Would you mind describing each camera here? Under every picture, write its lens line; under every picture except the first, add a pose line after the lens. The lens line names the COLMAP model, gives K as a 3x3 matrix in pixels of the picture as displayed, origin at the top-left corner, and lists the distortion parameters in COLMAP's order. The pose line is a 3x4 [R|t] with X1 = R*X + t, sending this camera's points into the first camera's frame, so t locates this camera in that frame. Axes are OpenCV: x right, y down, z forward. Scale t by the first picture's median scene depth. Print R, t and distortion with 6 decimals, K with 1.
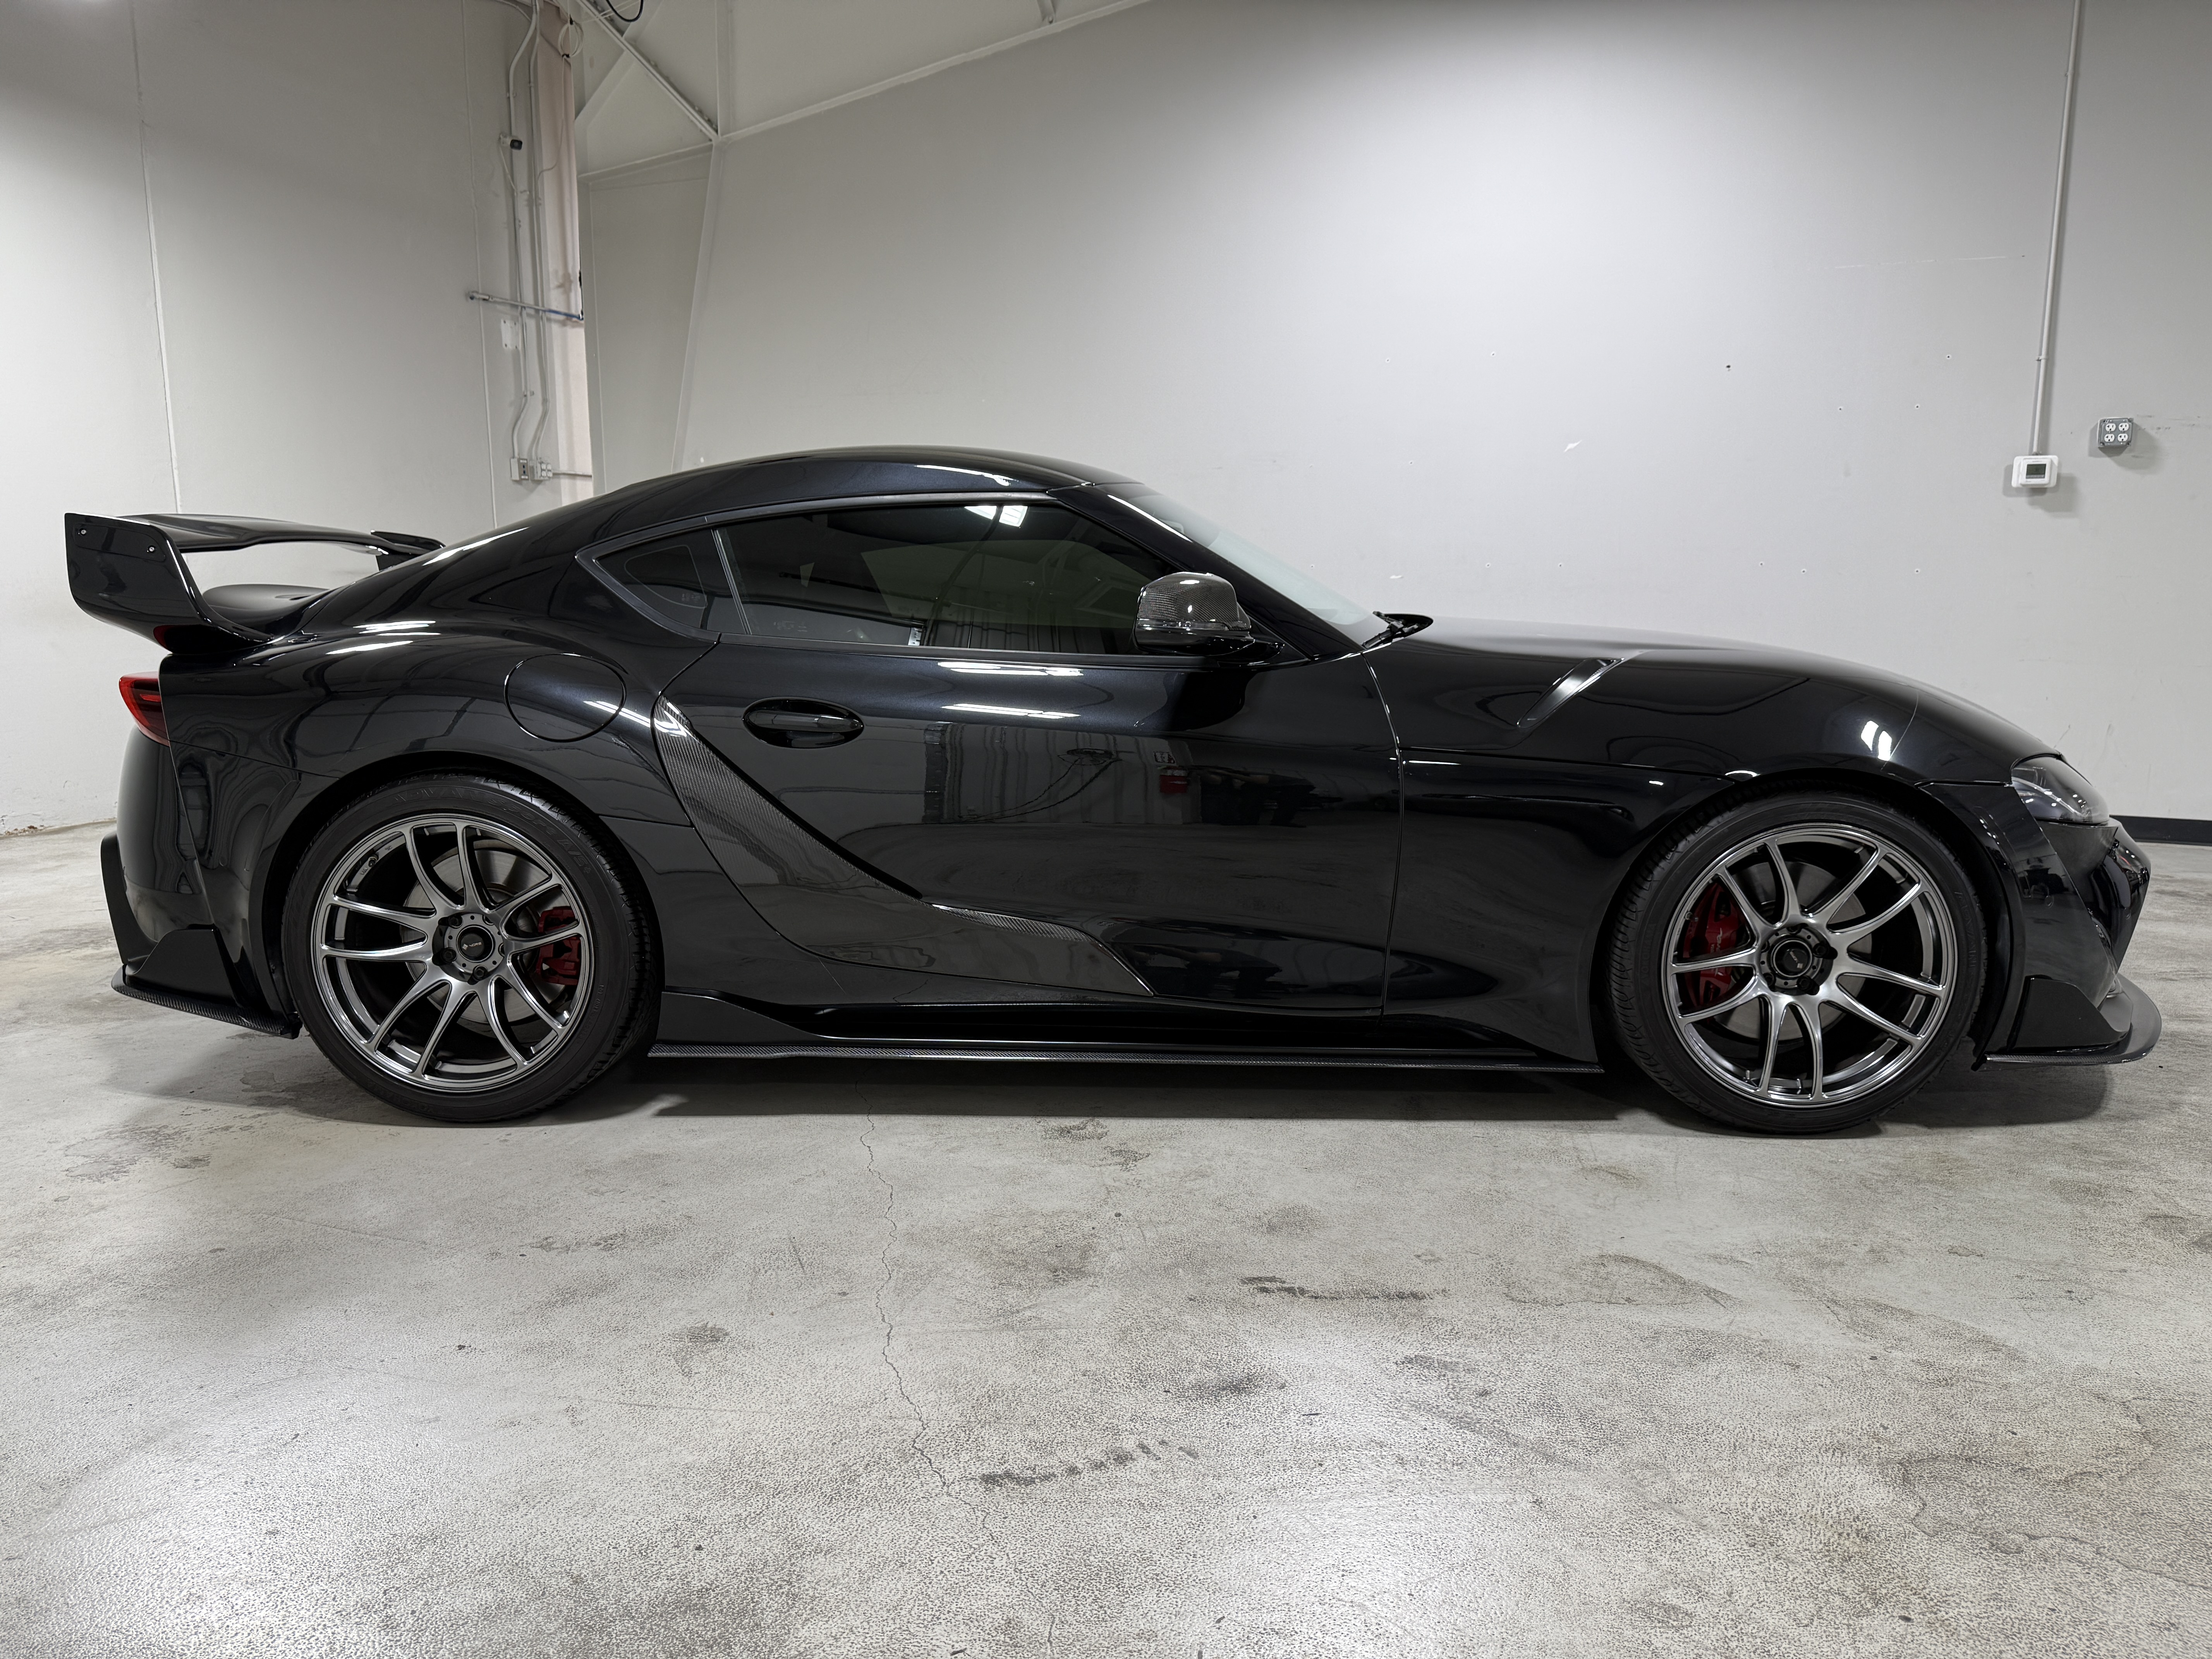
lens RADIAL K [[1476.7, 0, 1107.4], [0, 1476.7, 864.7], [0, 0, 1]] dist [-0.003522, -0.002235]
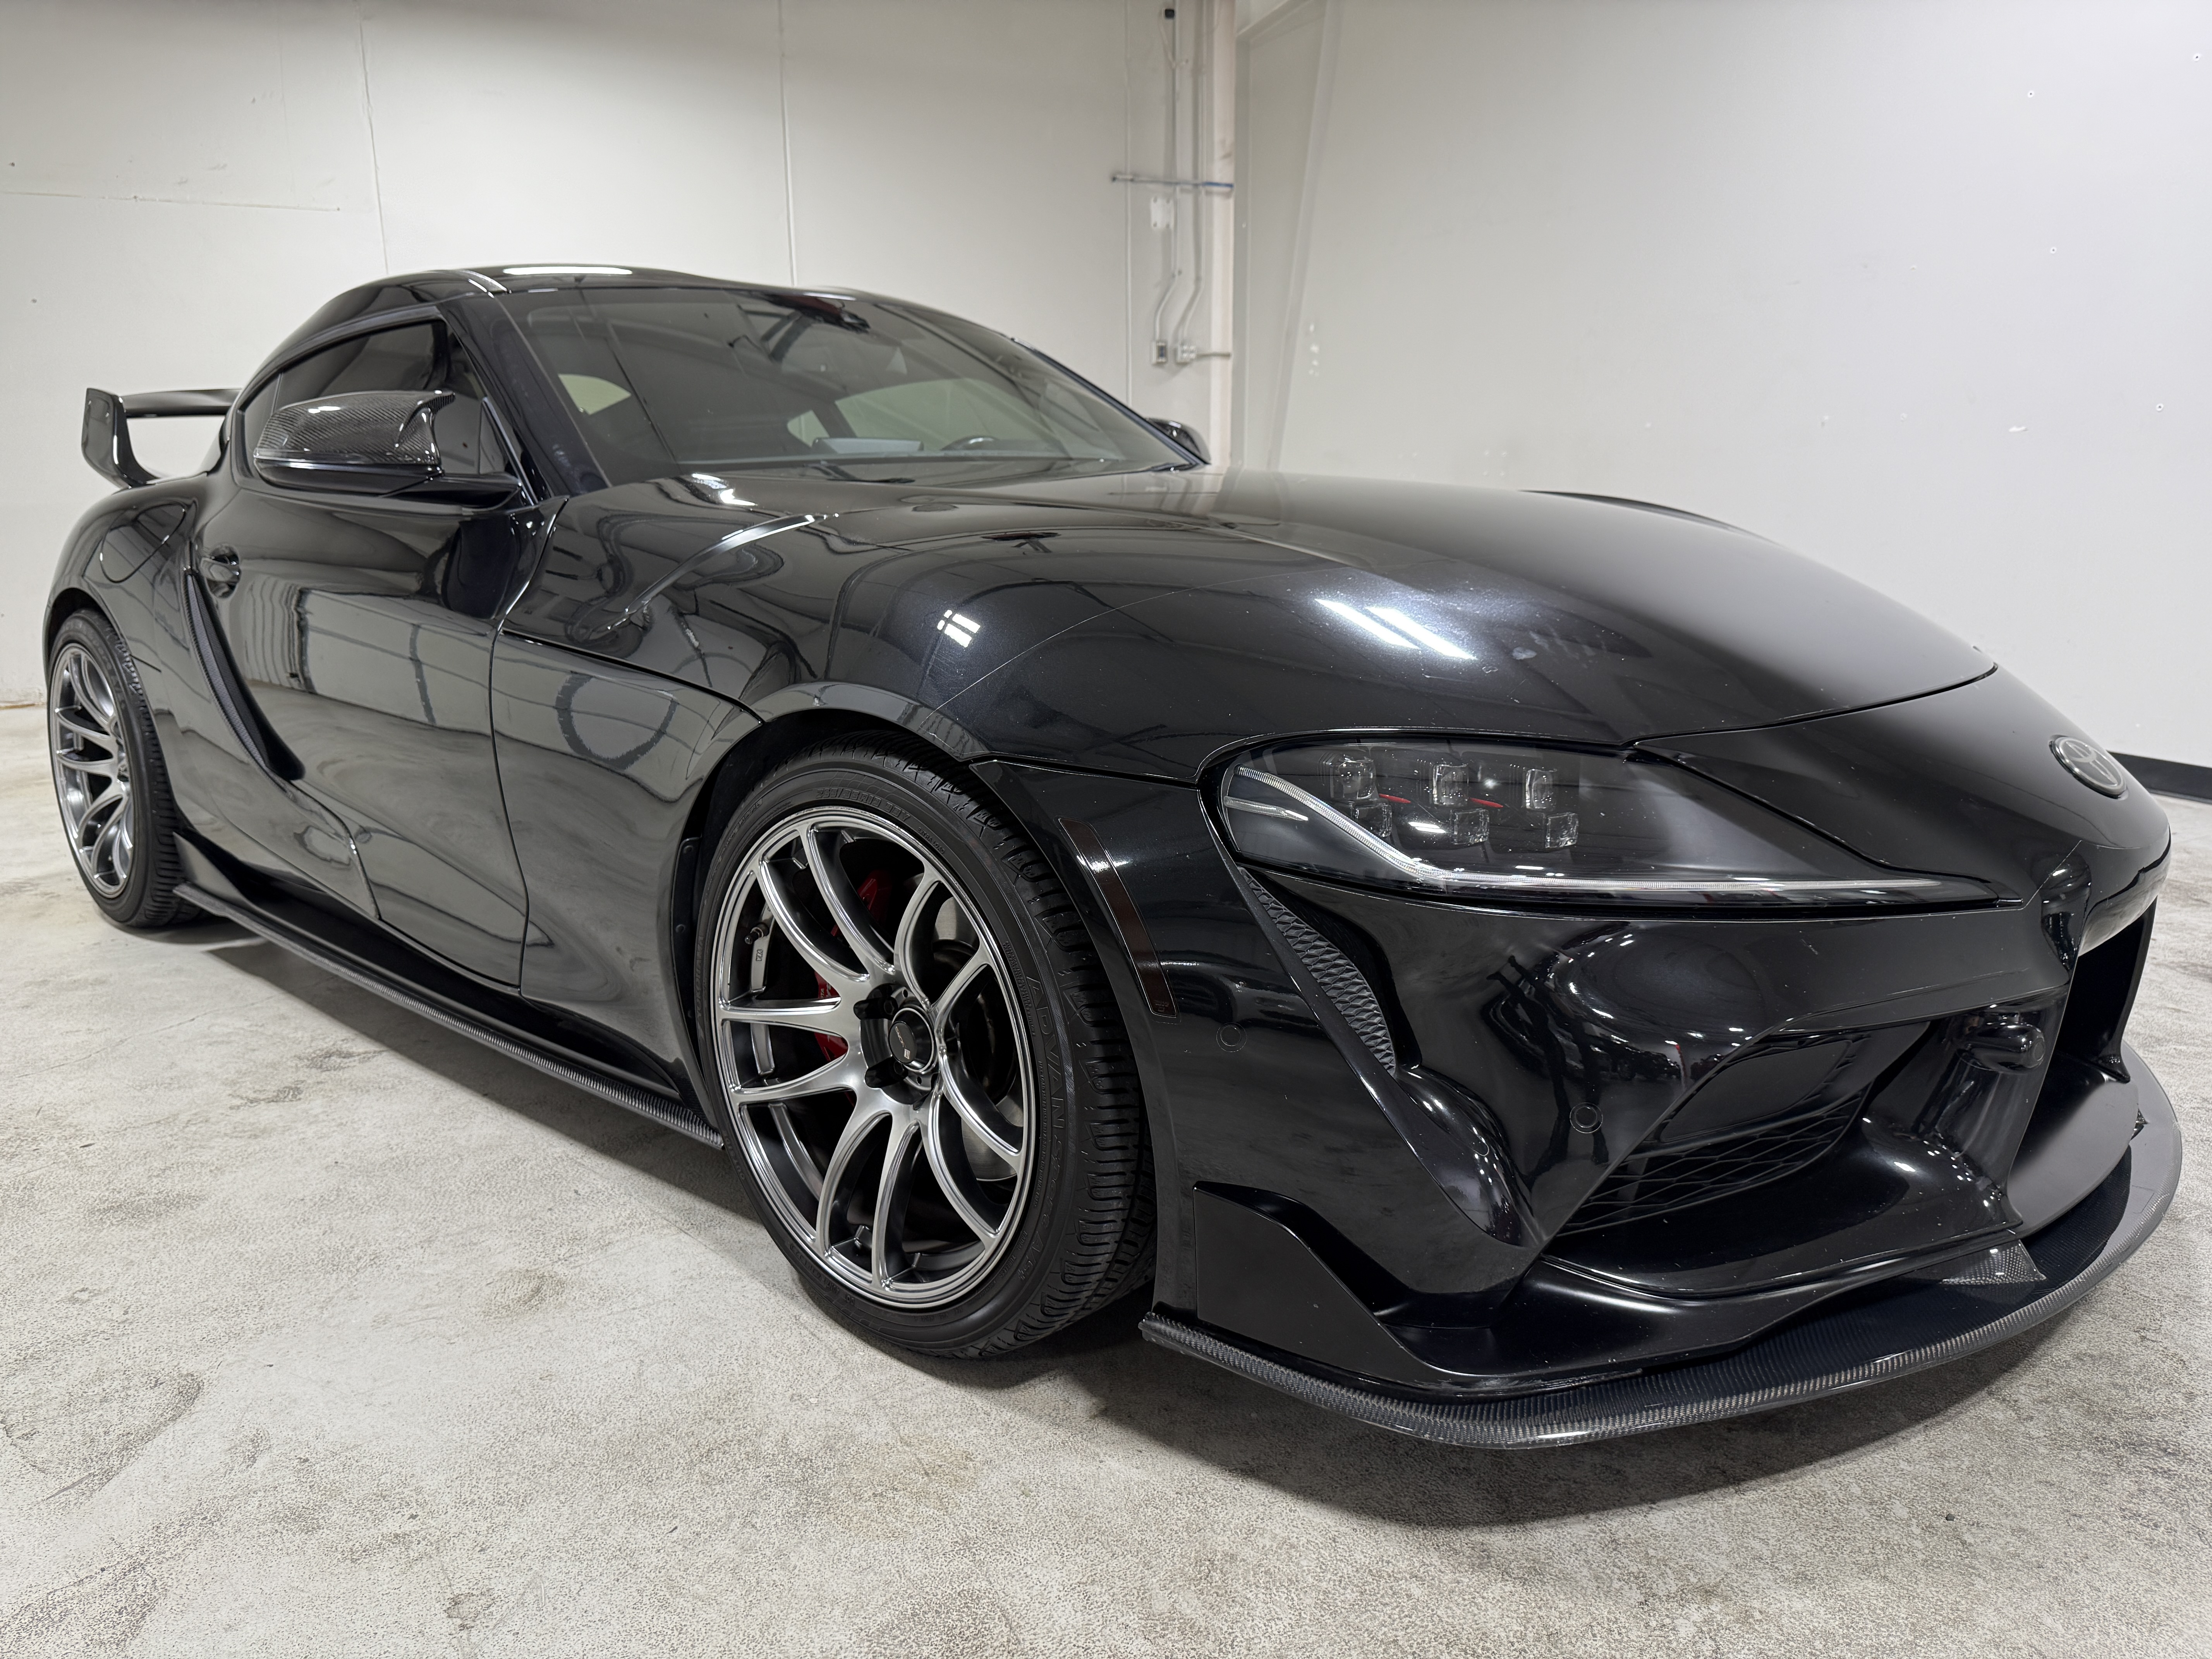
lens RADIAL K [[1534.1, 0, 1119.4], [0, 1534.1, 815.0], [0, 0, 1]] dist [0.046527, -0.072751]
pose [[0.776656, 0.127583, -0.616869, 0.900803], [-0.111083, 0.991667, 0.065244, -0.072424], [0.620053, 0.017852, 0.784357, 0.588100]]
